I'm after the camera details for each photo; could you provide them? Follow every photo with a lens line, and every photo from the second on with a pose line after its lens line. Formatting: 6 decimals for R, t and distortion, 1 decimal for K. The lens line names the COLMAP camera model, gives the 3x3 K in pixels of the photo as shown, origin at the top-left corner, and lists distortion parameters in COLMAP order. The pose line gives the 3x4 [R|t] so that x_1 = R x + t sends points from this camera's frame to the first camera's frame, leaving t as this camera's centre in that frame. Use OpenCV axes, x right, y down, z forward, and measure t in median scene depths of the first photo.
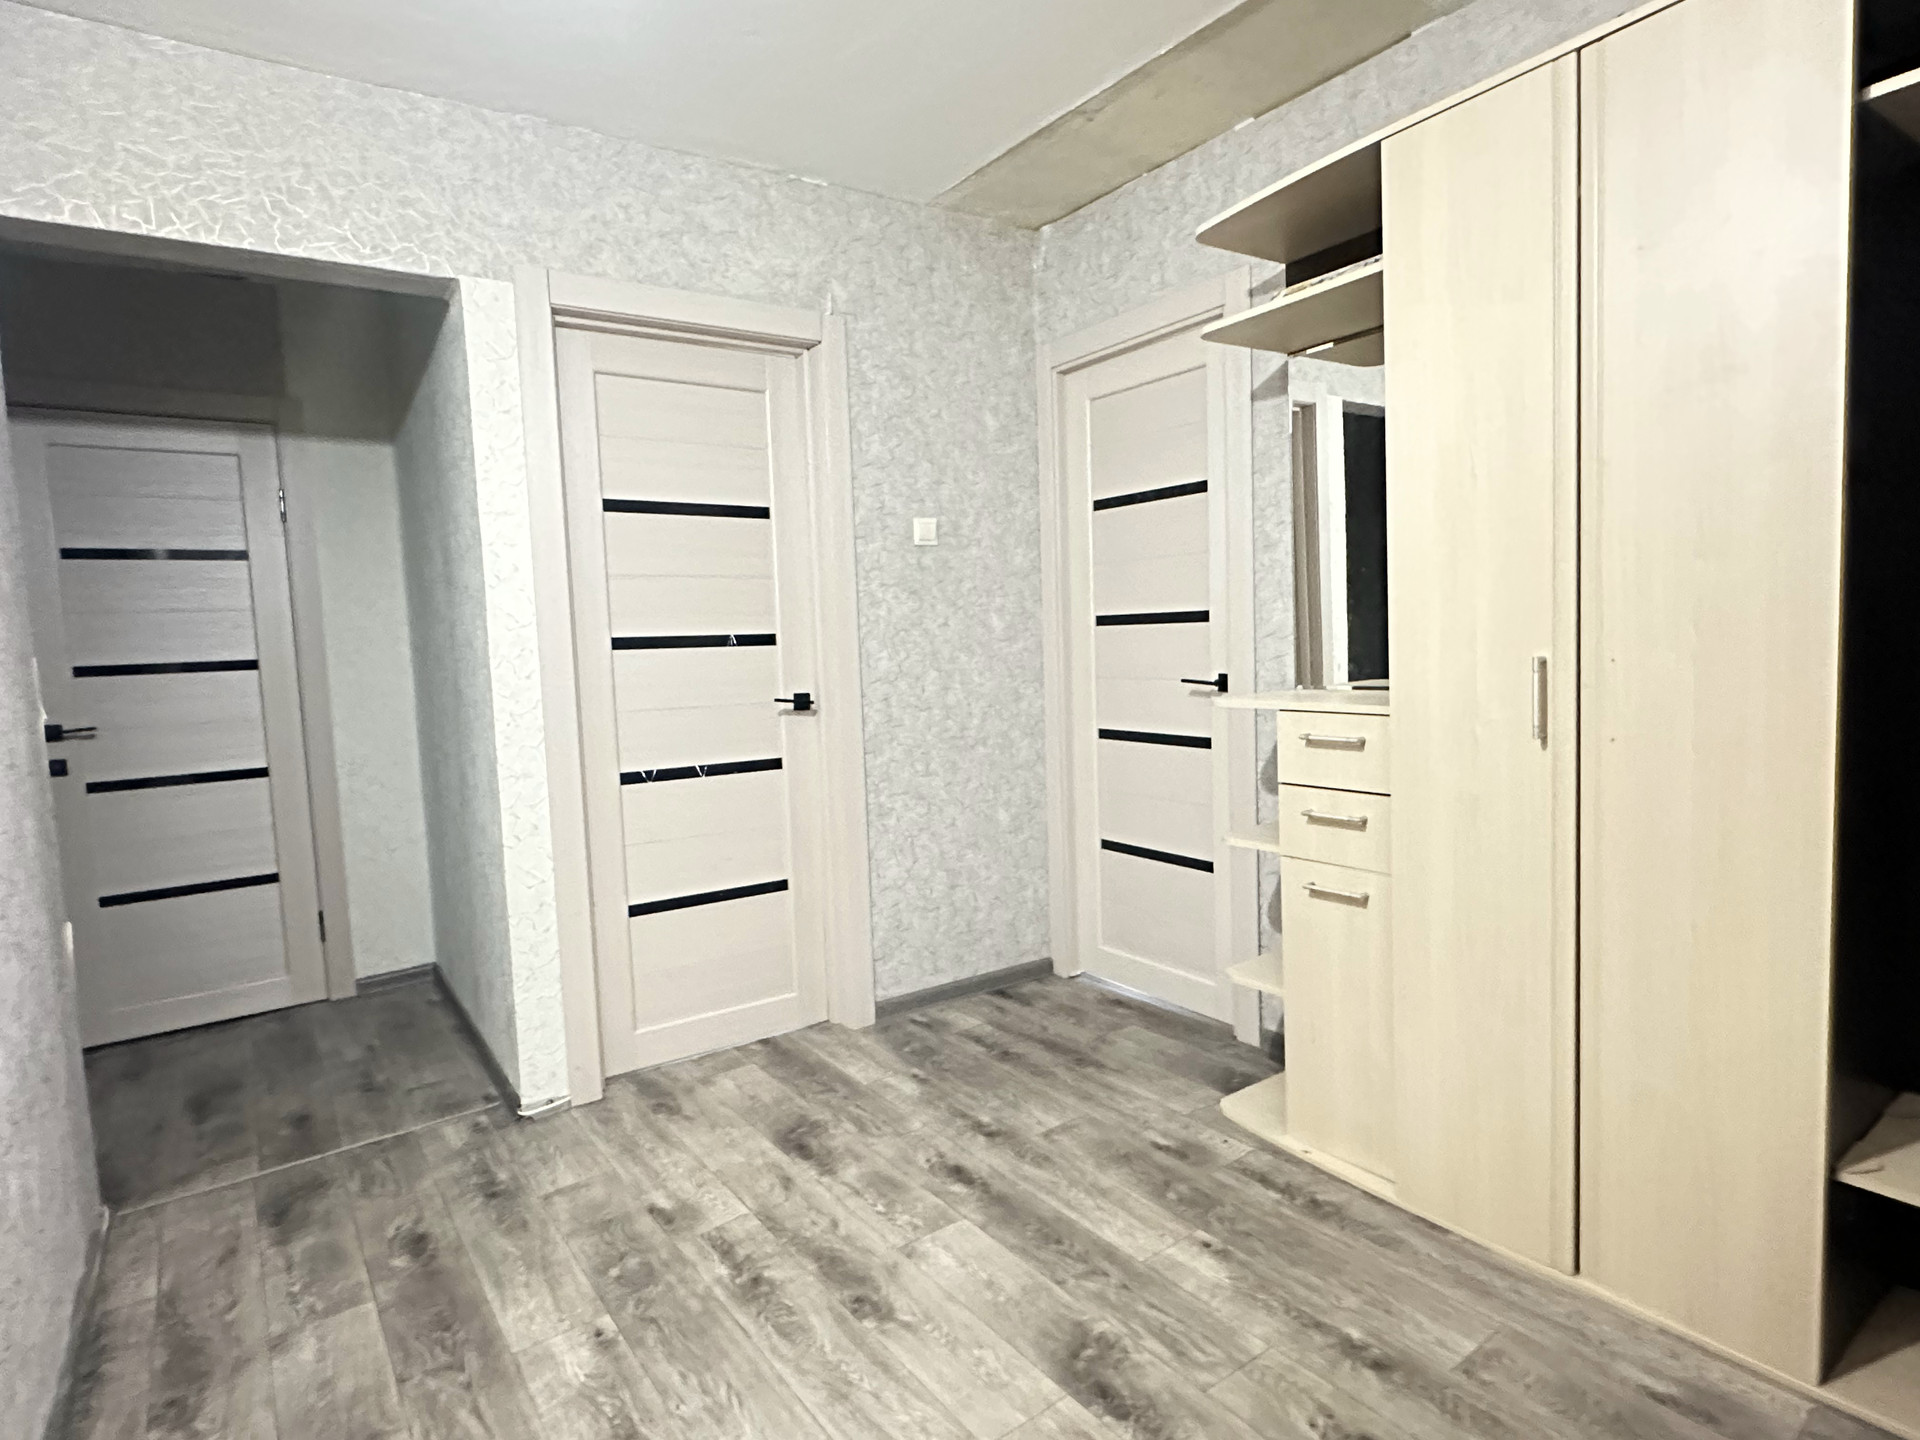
lens RADIAL K [[1026.4, 0, 955.5], [0, 1026.4, 728.1], [0, 0, 1]] dist [0.000457, -0.000147]
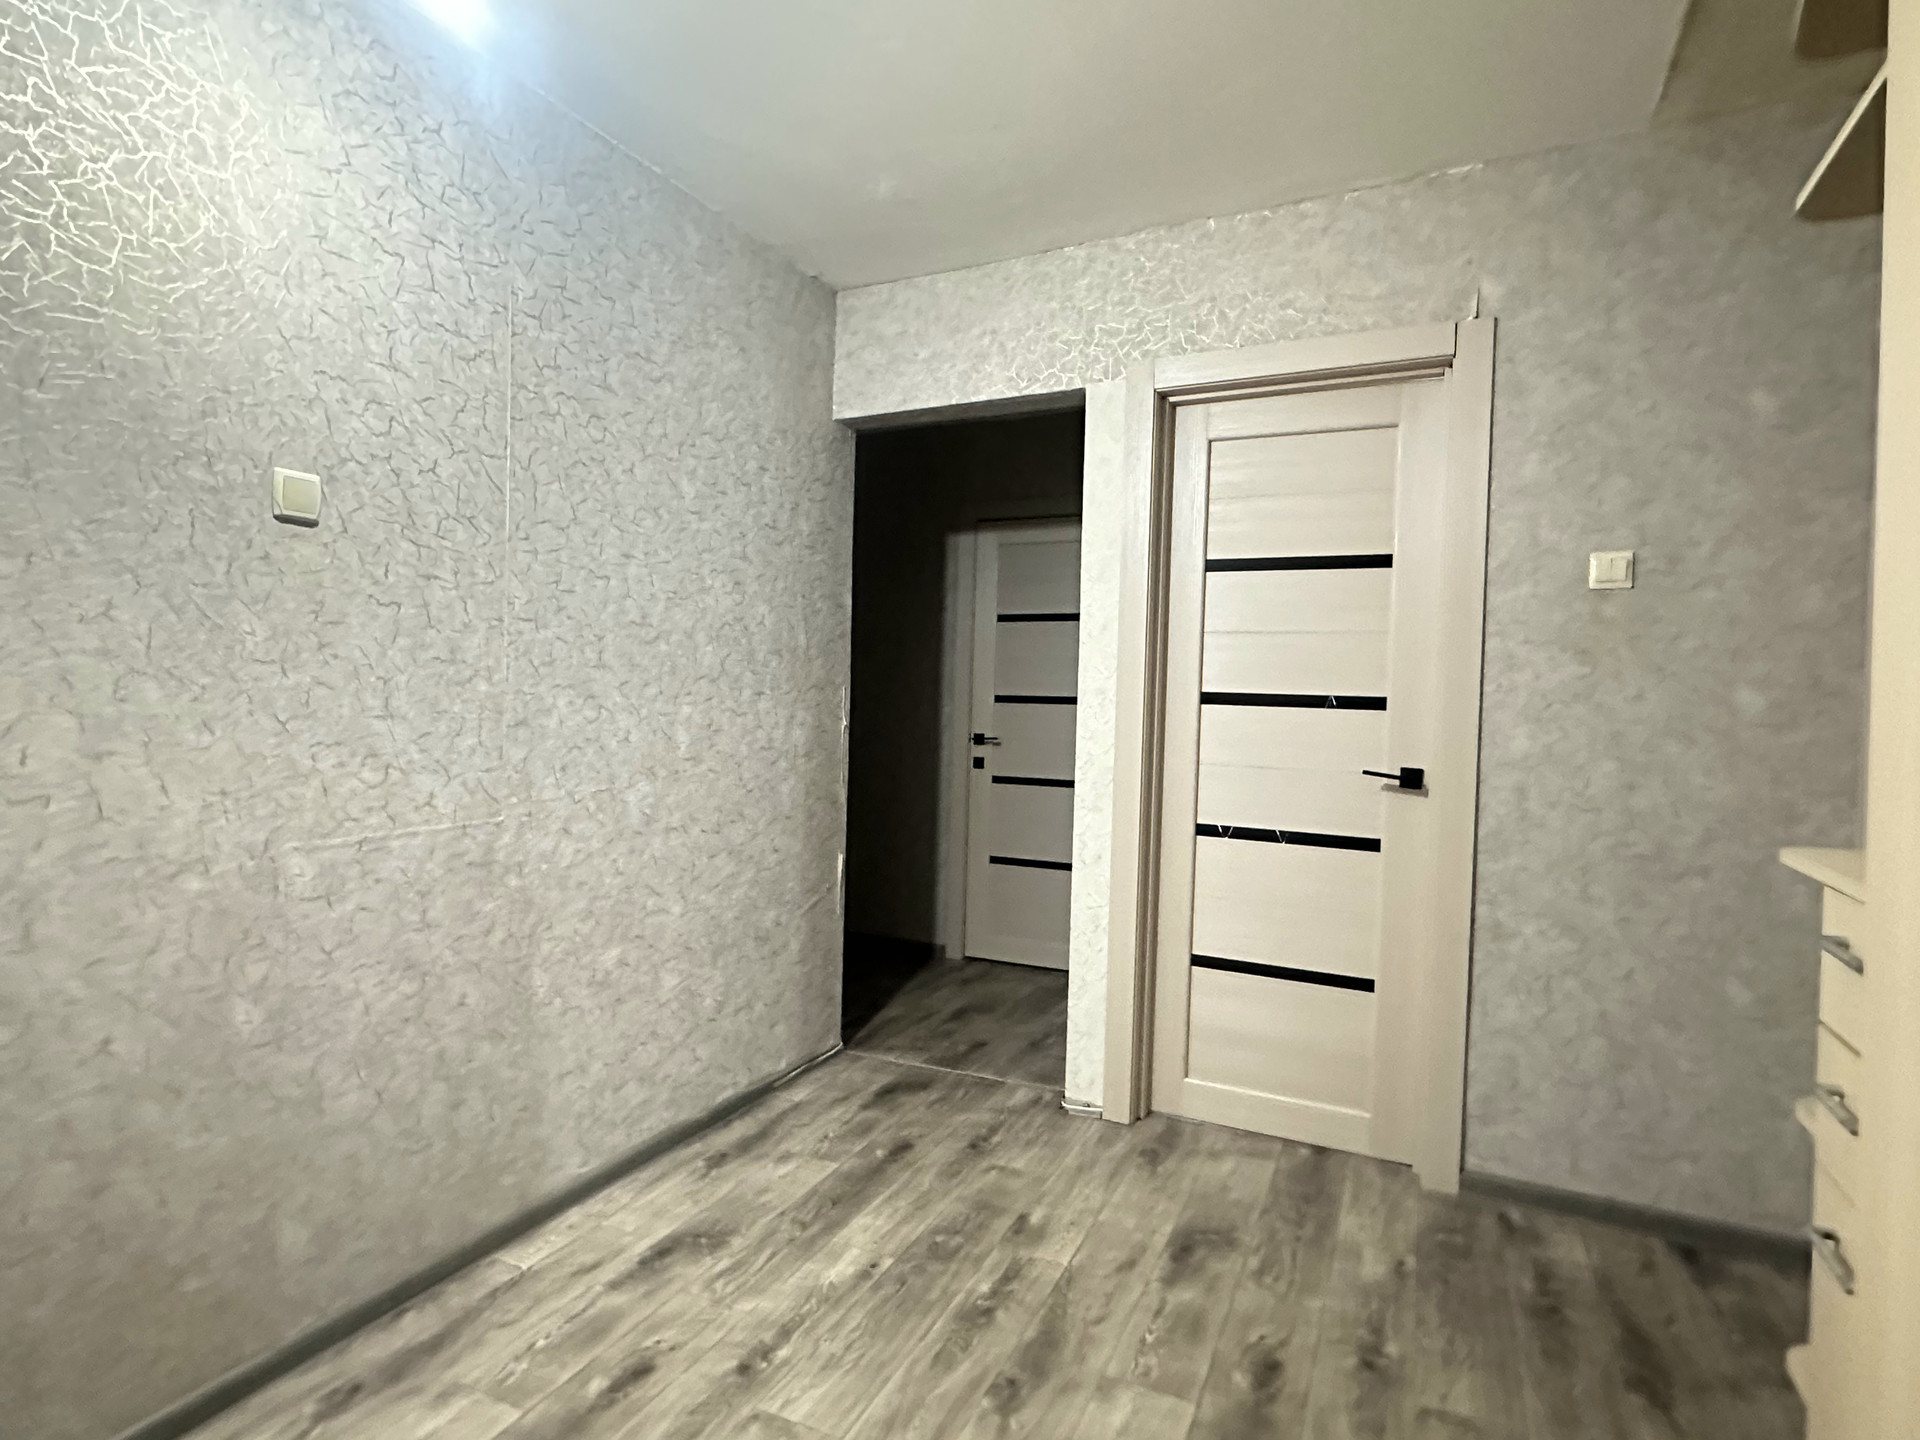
lens RADIAL K [[1026.0, 0, 960.0], [0, 1026.0, 720.0], [0, 0, 1]] dist [-0.000521, -0.000155]
pose [[0.490516, 0.071053, -0.868531, 0.497388], [-0.119617, 0.992726, 0.013658, -0.050191], [0.863184, 0.097192, 0.495447, 0.309985]]
